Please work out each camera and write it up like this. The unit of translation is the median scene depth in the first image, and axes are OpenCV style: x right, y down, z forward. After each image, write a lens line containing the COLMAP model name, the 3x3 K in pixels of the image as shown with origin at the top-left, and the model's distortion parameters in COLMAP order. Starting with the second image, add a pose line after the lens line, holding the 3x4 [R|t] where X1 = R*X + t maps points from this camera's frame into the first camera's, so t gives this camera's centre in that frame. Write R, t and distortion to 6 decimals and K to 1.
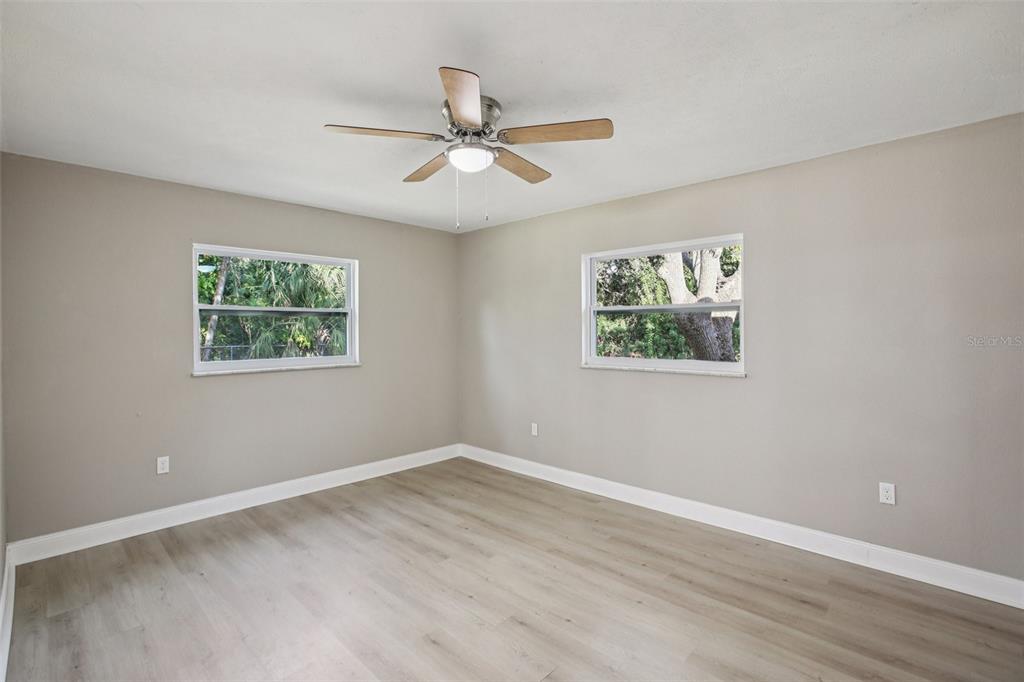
lens RADIAL K [[471.6, 0, 510.0], [0, 471.6, 329.1], [0, 0, 1]] dist [-0.057372, 0.019350]
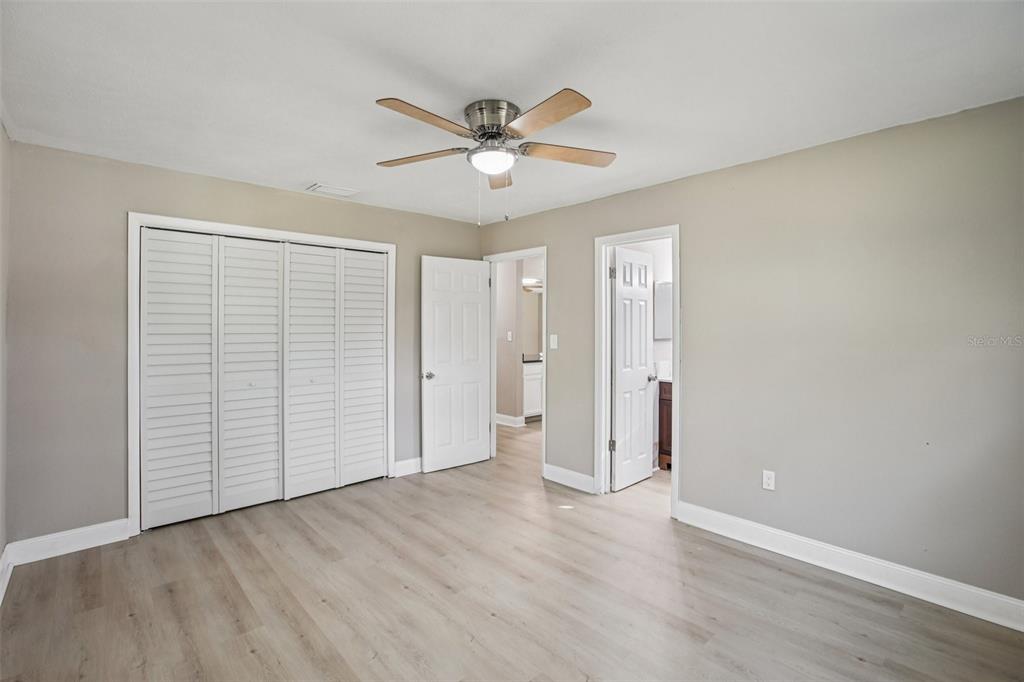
lens RADIAL K [[468.5, 0, 494.6], [0, 468.5, 326.0], [0, 0, 1]] dist [-0.021911, 0.000364]
pose [[-0.995542, 0.000761, 0.094321, -0.134574], [0.000462, 0.999995, -0.003196, 0.005340], [-0.094323, -0.003138, -0.995537, 1.483204]]
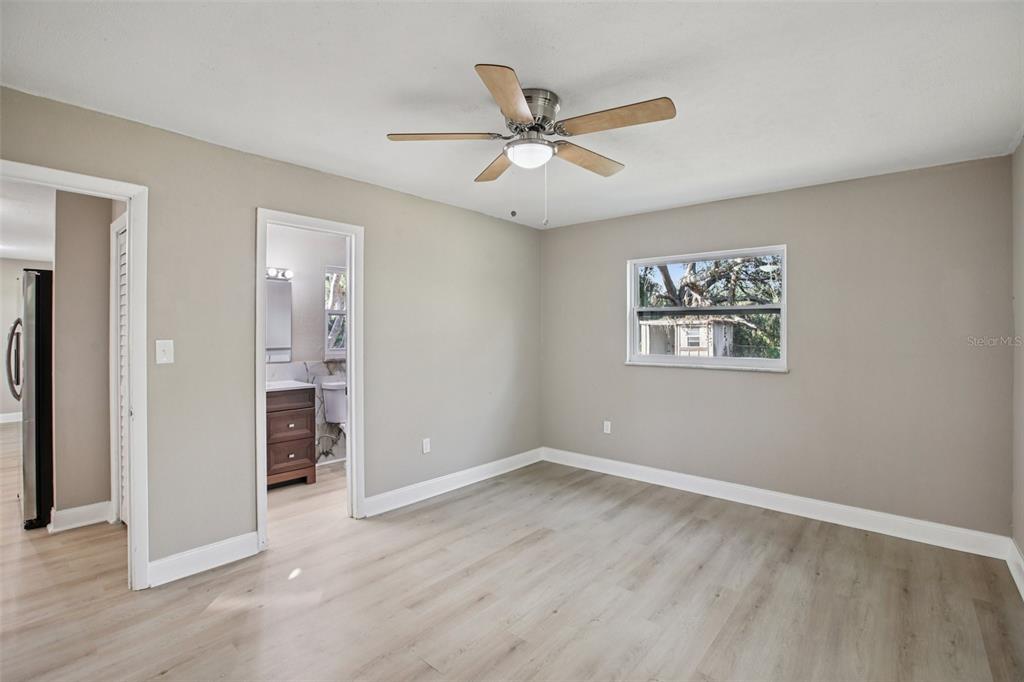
lens RADIAL K [[471.6, 0, 510.0], [0, 471.6, 329.1], [0, 0, 1]] dist [-0.057372, 0.019350]
pose [[0.039442, -0.003414, -0.999216, 0.653662], [-0.002225, 0.999991, -0.003505, 0.008579], [0.999219, 0.002361, 0.039435, 0.672379]]
